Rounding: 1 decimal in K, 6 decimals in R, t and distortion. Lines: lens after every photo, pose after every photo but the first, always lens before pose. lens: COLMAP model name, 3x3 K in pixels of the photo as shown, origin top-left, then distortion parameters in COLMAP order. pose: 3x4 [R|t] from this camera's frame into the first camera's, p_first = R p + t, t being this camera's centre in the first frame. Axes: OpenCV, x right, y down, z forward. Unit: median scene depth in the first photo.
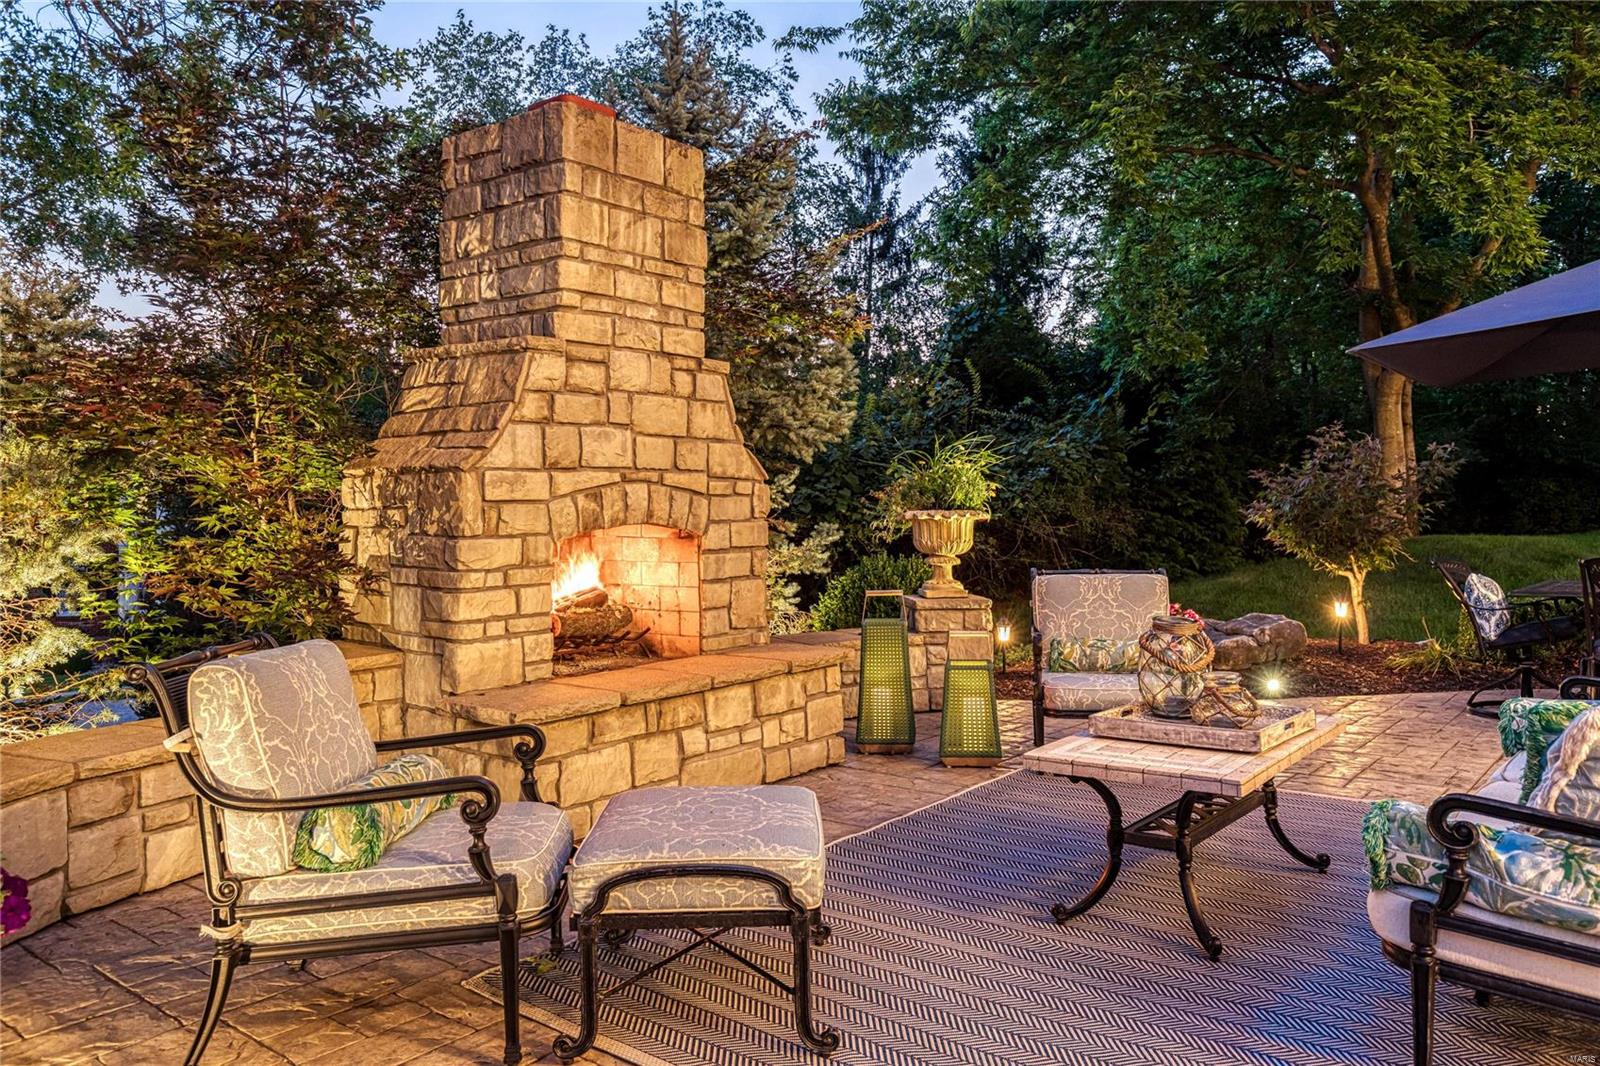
lens RADIAL K [[1133.1, 0, 809.7], [0, 1133.1, 485.3], [0, 0, 1]] dist [0.002406, -0.008624]
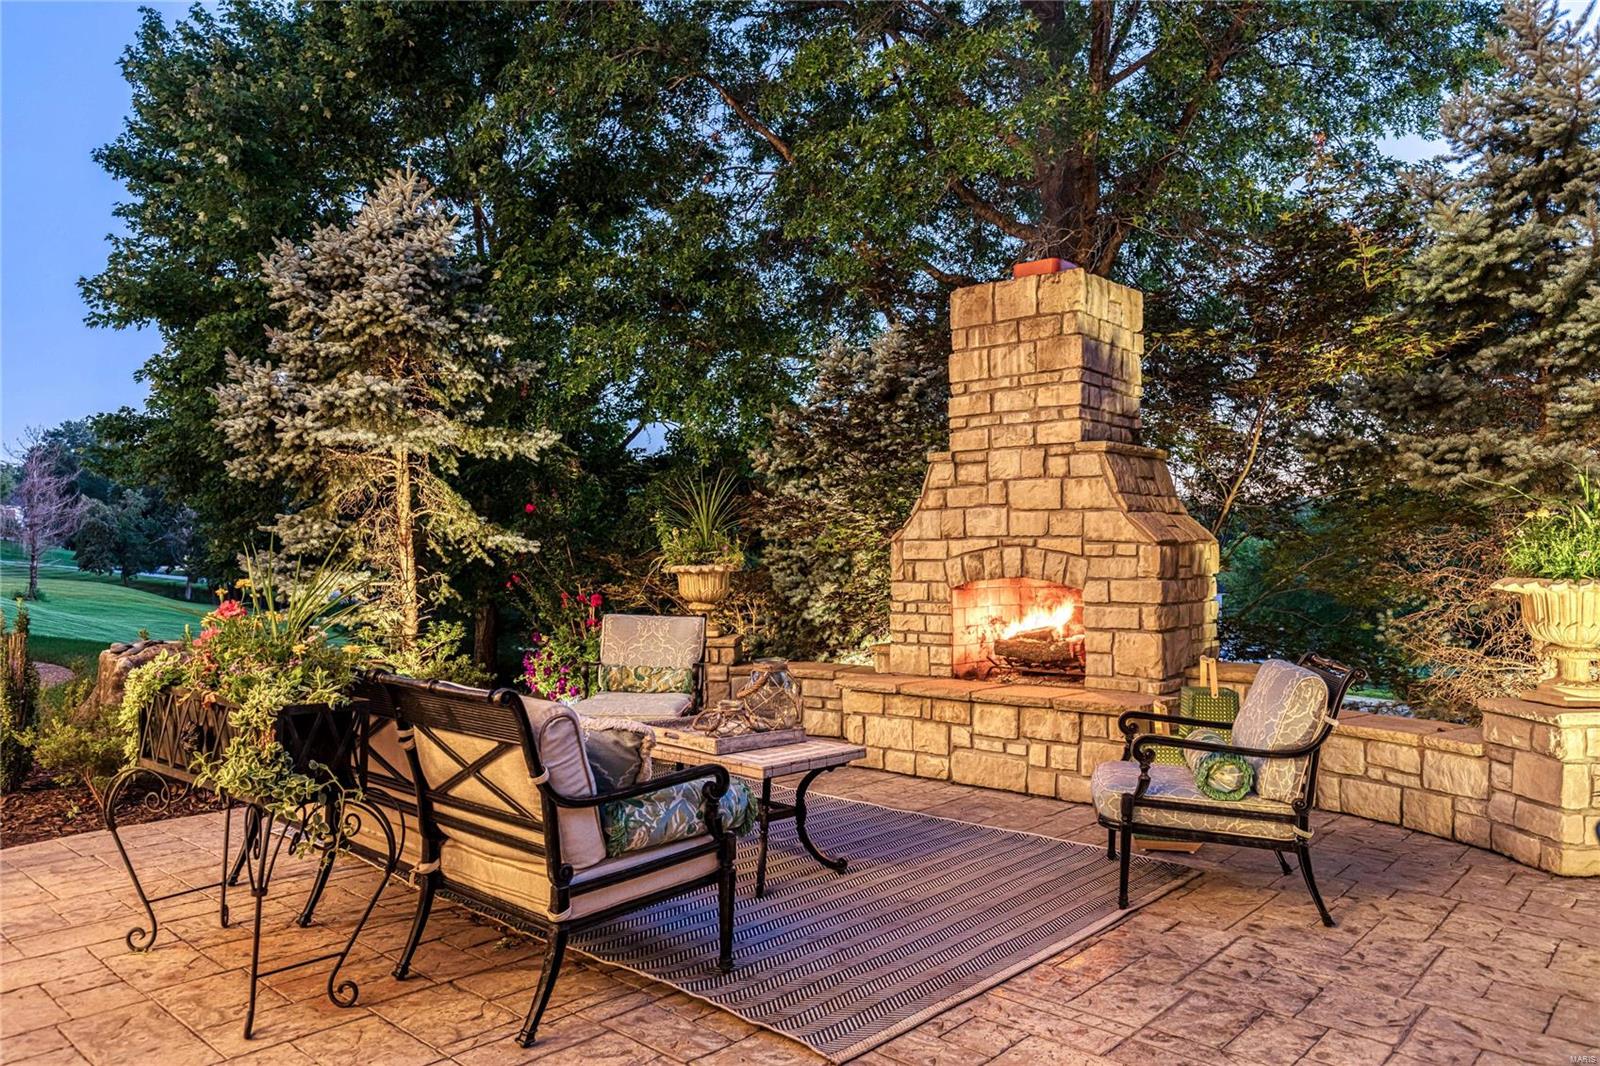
lens RADIAL K [[1133.1, 0, 794.9], [0, 1133.1, 536.5], [0, 0, 1]] dist [0.002406, -0.008624]
pose [[-0.061210, -0.007429, -0.998097, 1.200774], [0.016517, 0.999828, -0.008455, -0.007434], [0.997988, -0.017003, -0.061076, 0.827508]]
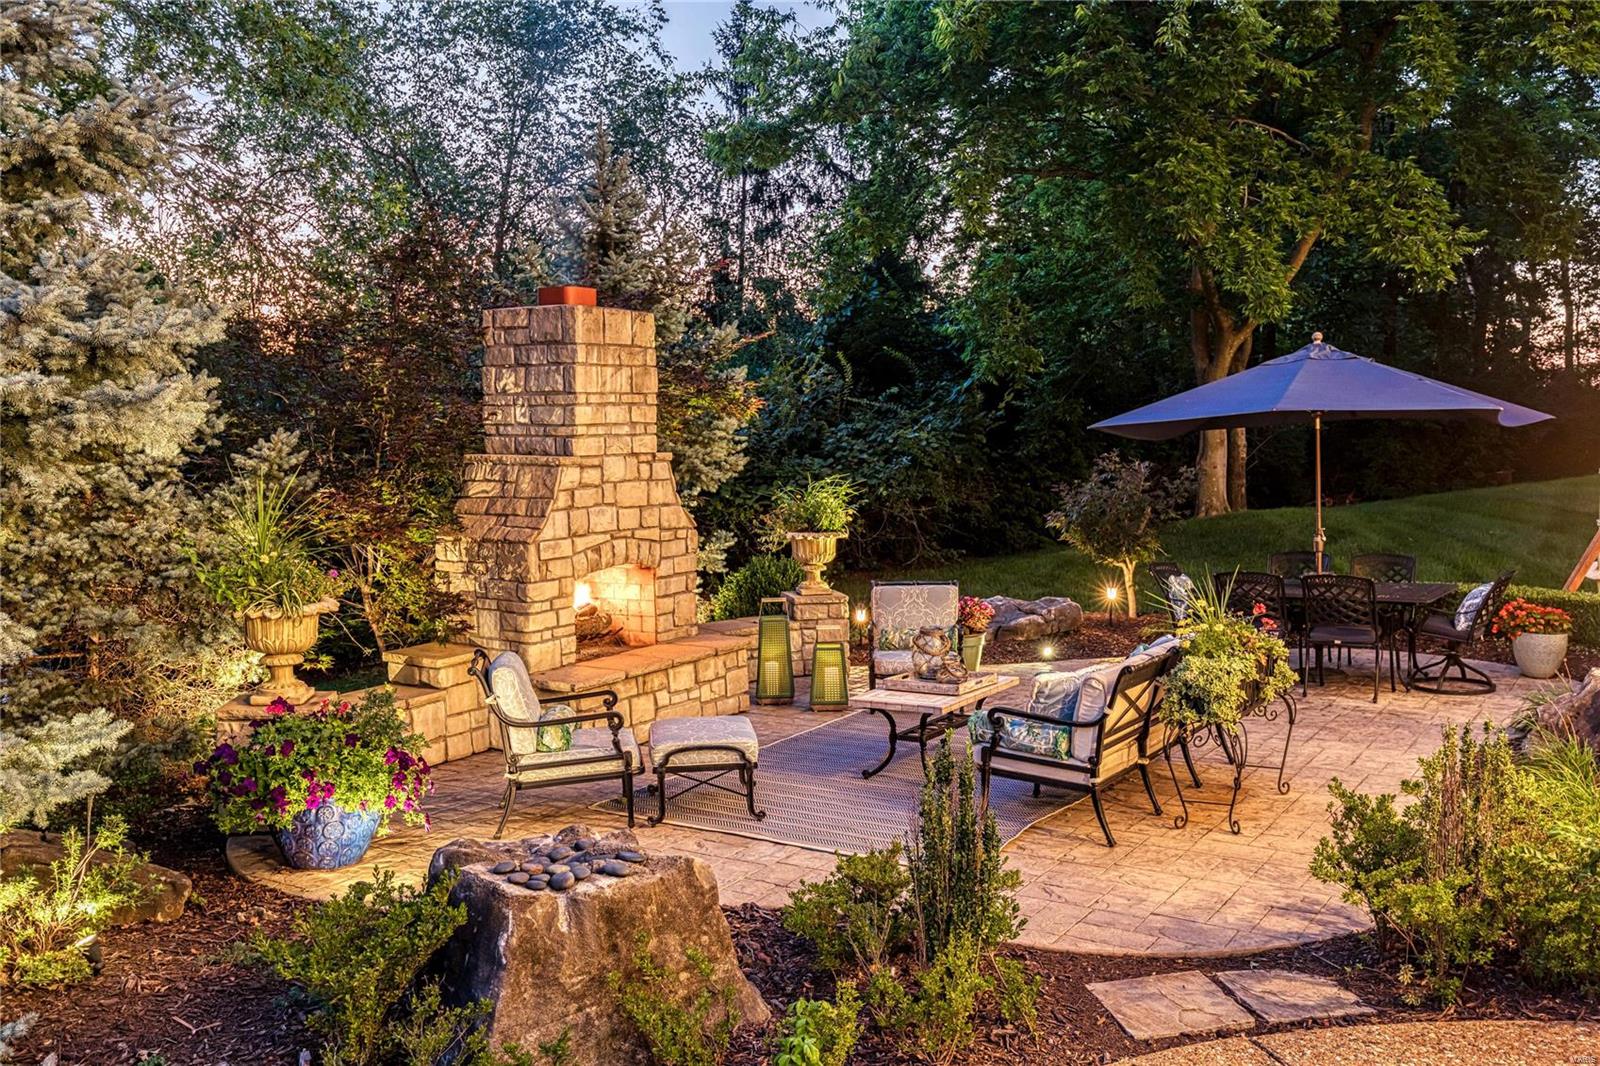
lens RADIAL K [[1375.4, 0, 808.7], [0, 1375.4, 536.6], [0, 0, 1]] dist [0.017221, -0.001516]
pose [[0.994264, -0.010756, 0.106410, -0.094386], [0.000077, 0.995001, 0.099861, -0.197646], [-0.106952, -0.099280, 0.989295, -0.930255]]
